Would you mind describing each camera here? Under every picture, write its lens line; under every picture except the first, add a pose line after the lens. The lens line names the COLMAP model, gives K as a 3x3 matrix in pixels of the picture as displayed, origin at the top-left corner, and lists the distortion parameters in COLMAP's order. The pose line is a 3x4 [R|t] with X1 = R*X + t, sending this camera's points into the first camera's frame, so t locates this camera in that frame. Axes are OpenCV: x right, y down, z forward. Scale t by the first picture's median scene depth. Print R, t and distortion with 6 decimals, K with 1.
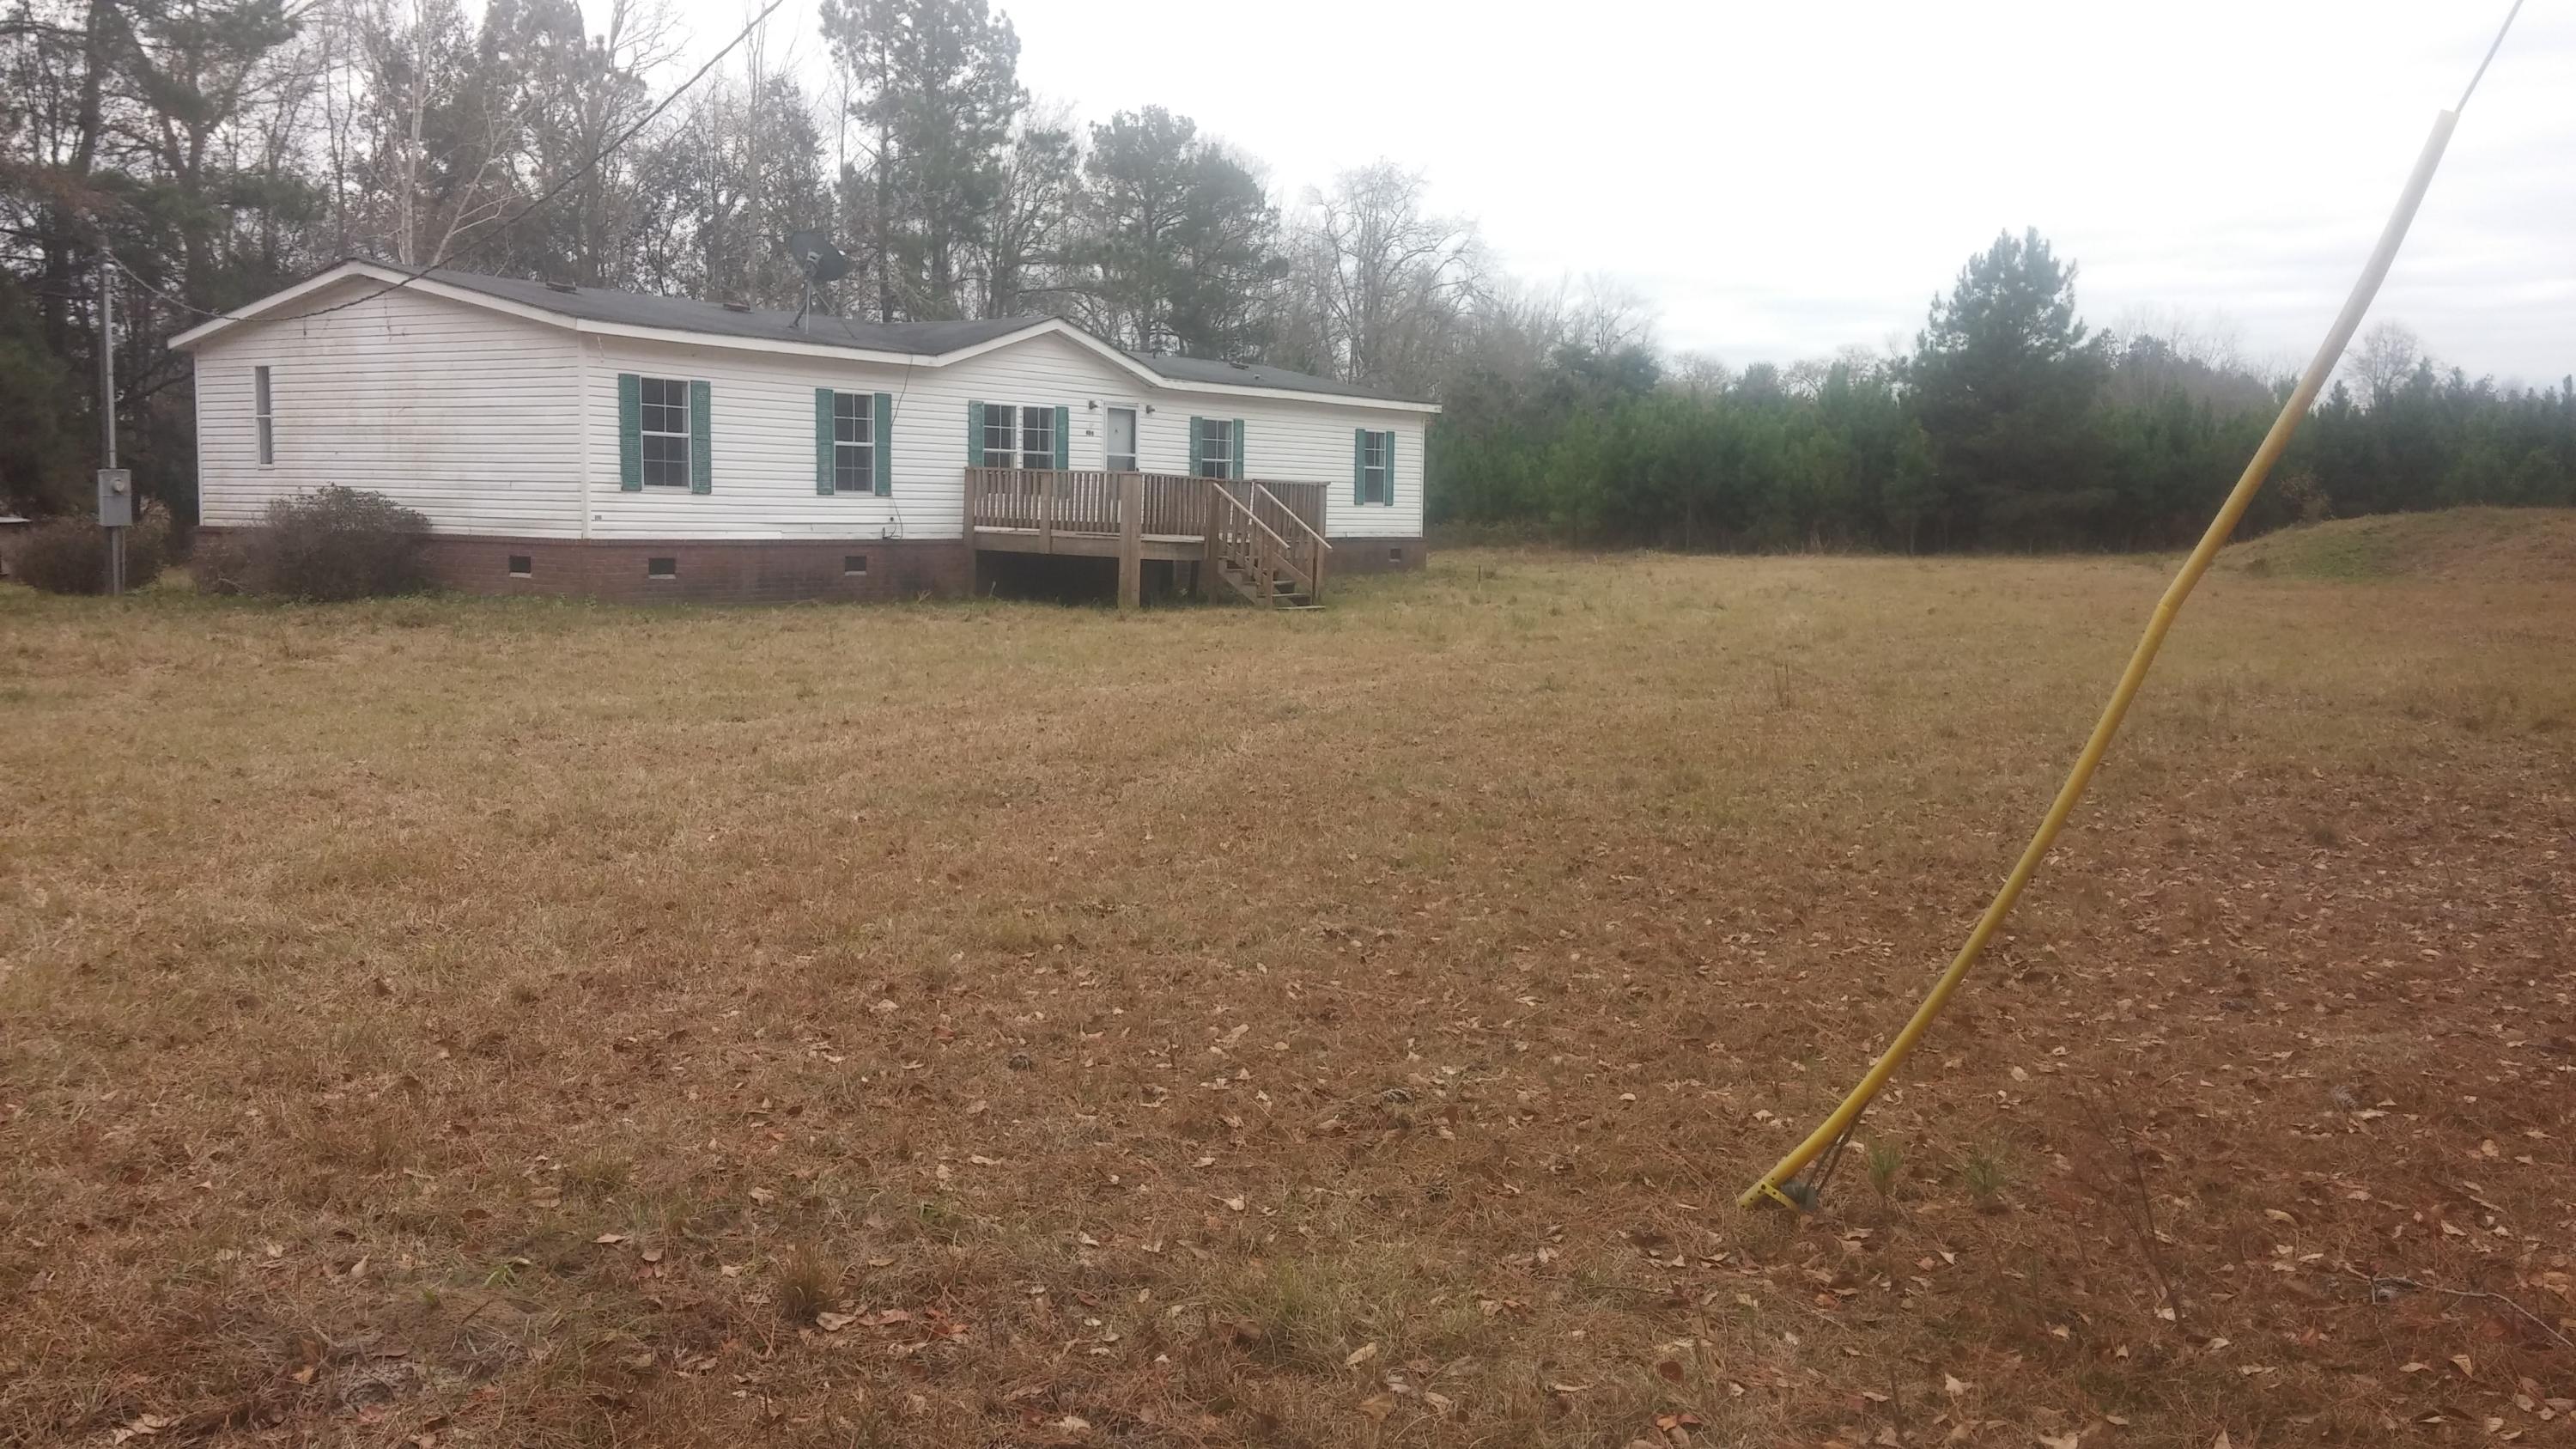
lens RADIAL K [[2140.0, 0, 1275.5], [0, 2140.0, 738.0], [0, 0, 1]] dist [0.056526, -0.073779]
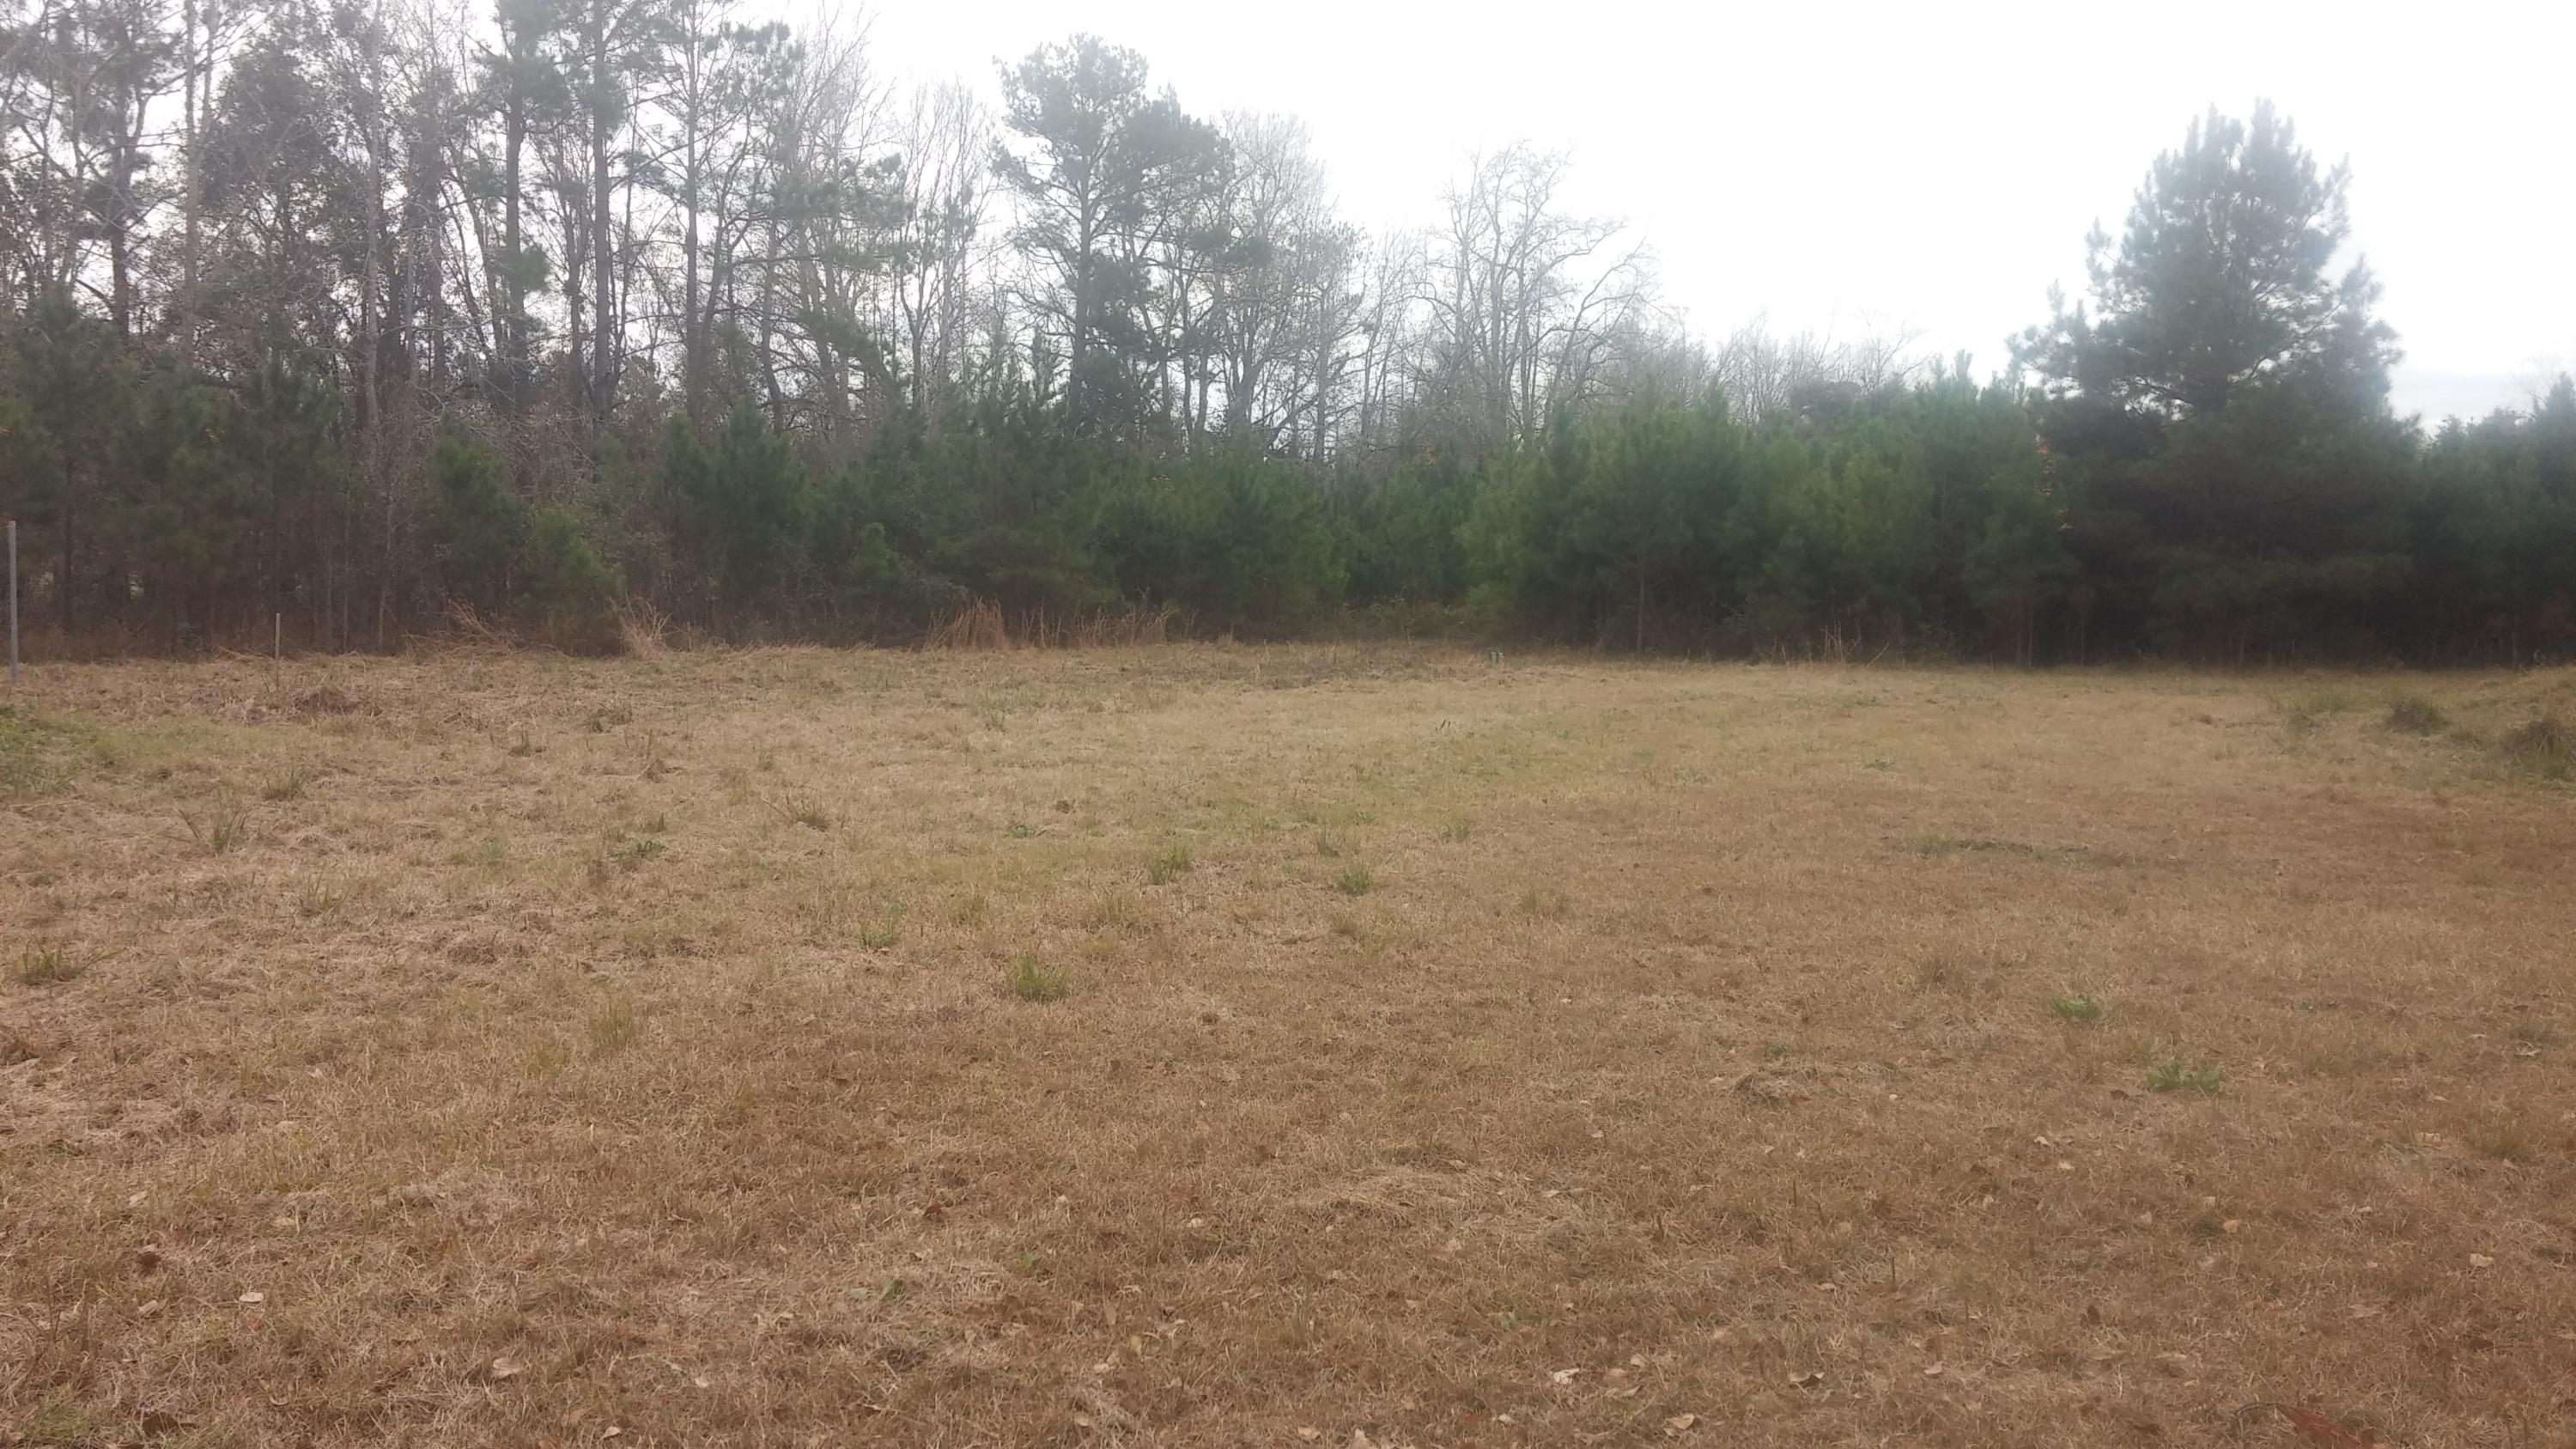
lens RADIAL K [[2140.0, 0, 1280.6], [0, 2140.0, 746.0], [0, 0, 1]] dist [0.056526, -0.073779]
pose [[0.981084, 0.022897, -0.192225, 0.210319], [-0.028972, 0.999164, -0.028851, -0.041350], [0.191404, 0.033874, 0.980927, 0.395413]]
